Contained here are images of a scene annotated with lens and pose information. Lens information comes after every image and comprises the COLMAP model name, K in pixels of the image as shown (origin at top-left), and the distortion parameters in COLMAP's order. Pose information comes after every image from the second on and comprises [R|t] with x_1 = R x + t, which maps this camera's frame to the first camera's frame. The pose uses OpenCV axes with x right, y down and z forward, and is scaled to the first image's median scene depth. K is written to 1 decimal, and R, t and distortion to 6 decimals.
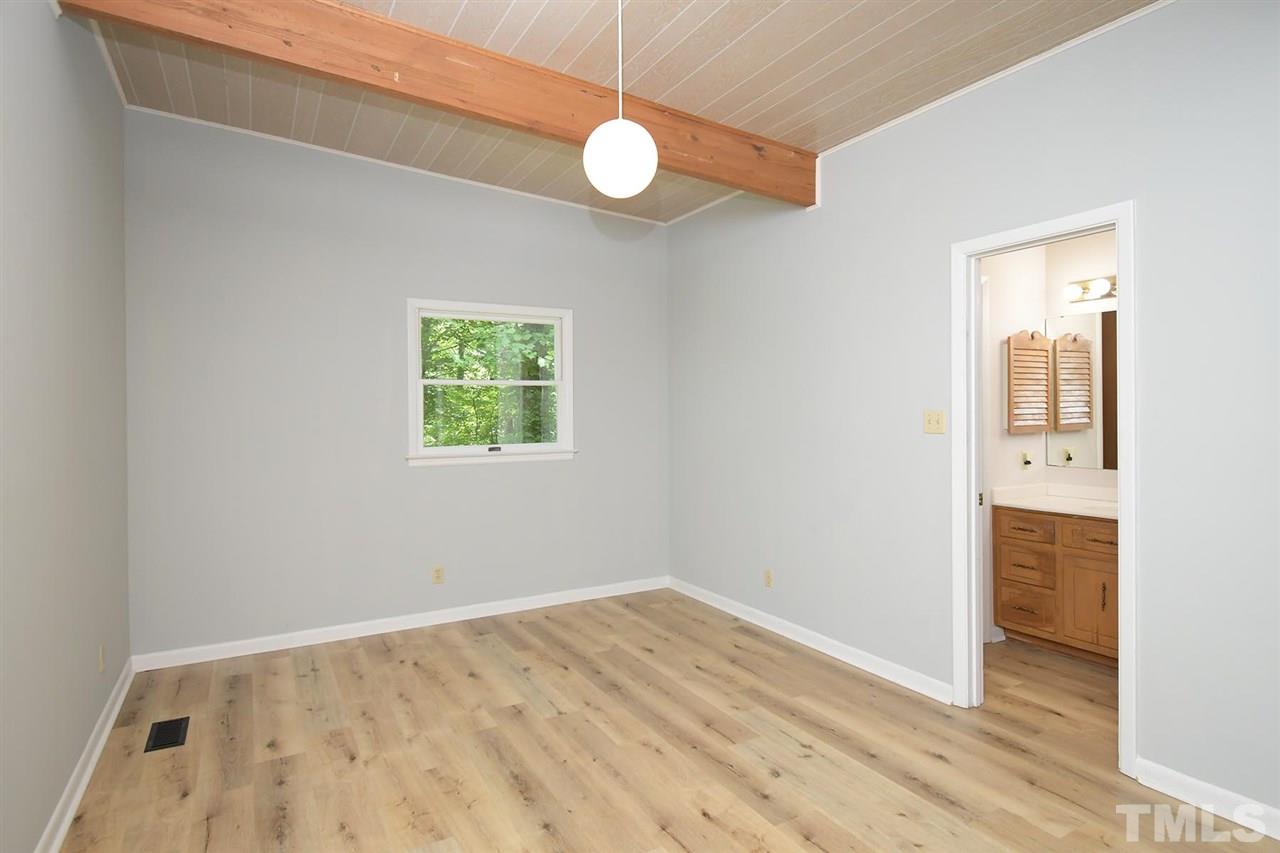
lens RADIAL K [[678.3, 0, 643.8], [0, 678.3, 419.1], [0, 0, 1]] dist [0.006412, -0.002038]
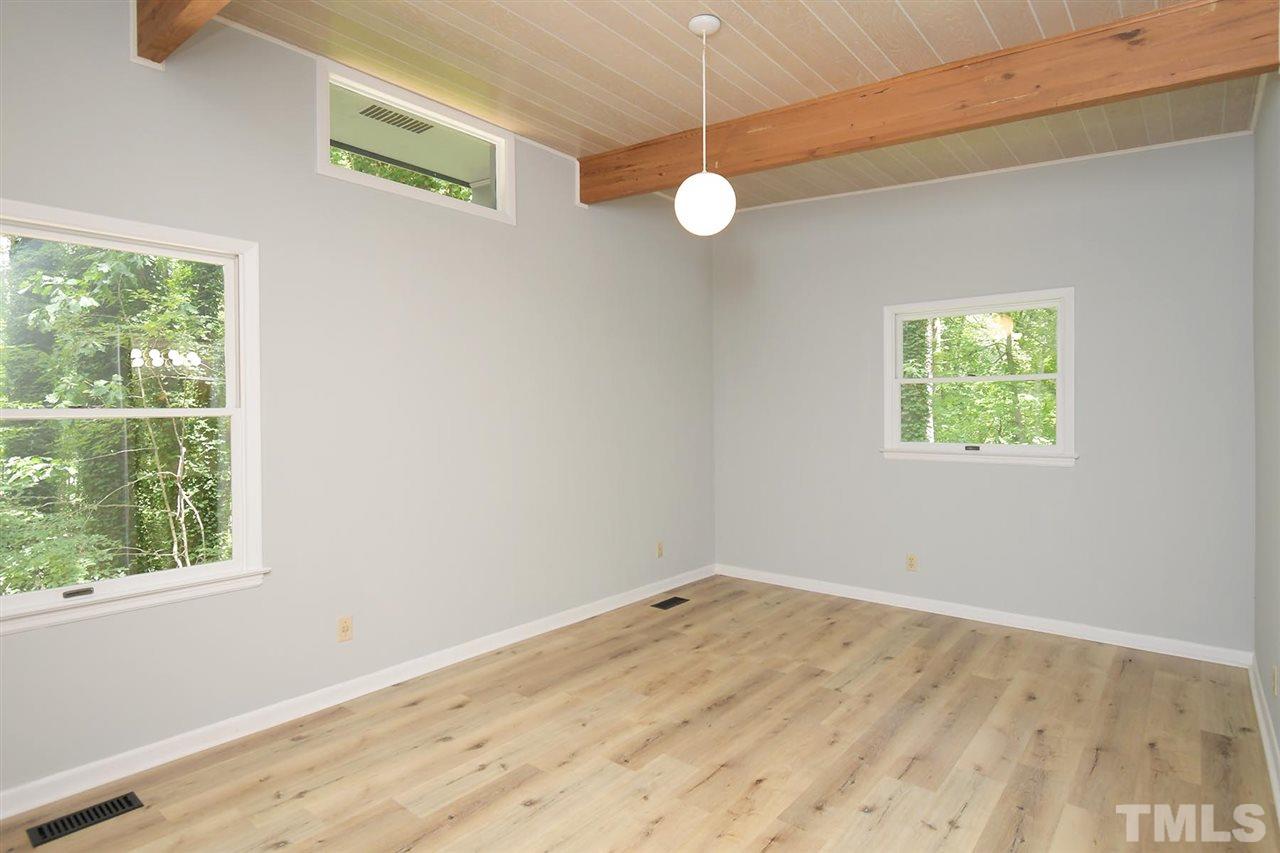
lens RADIAL K [[678.3, 0, 640.7], [0, 678.3, 428.4], [0, 0, 1]] dist [0.006412, -0.002038]
pose [[0.355778, 0.031302, -0.934046, 0.695668], [-0.011747, 0.999510, 0.029022, -0.008430], [0.934497, 0.000647, 0.355971, 0.295714]]
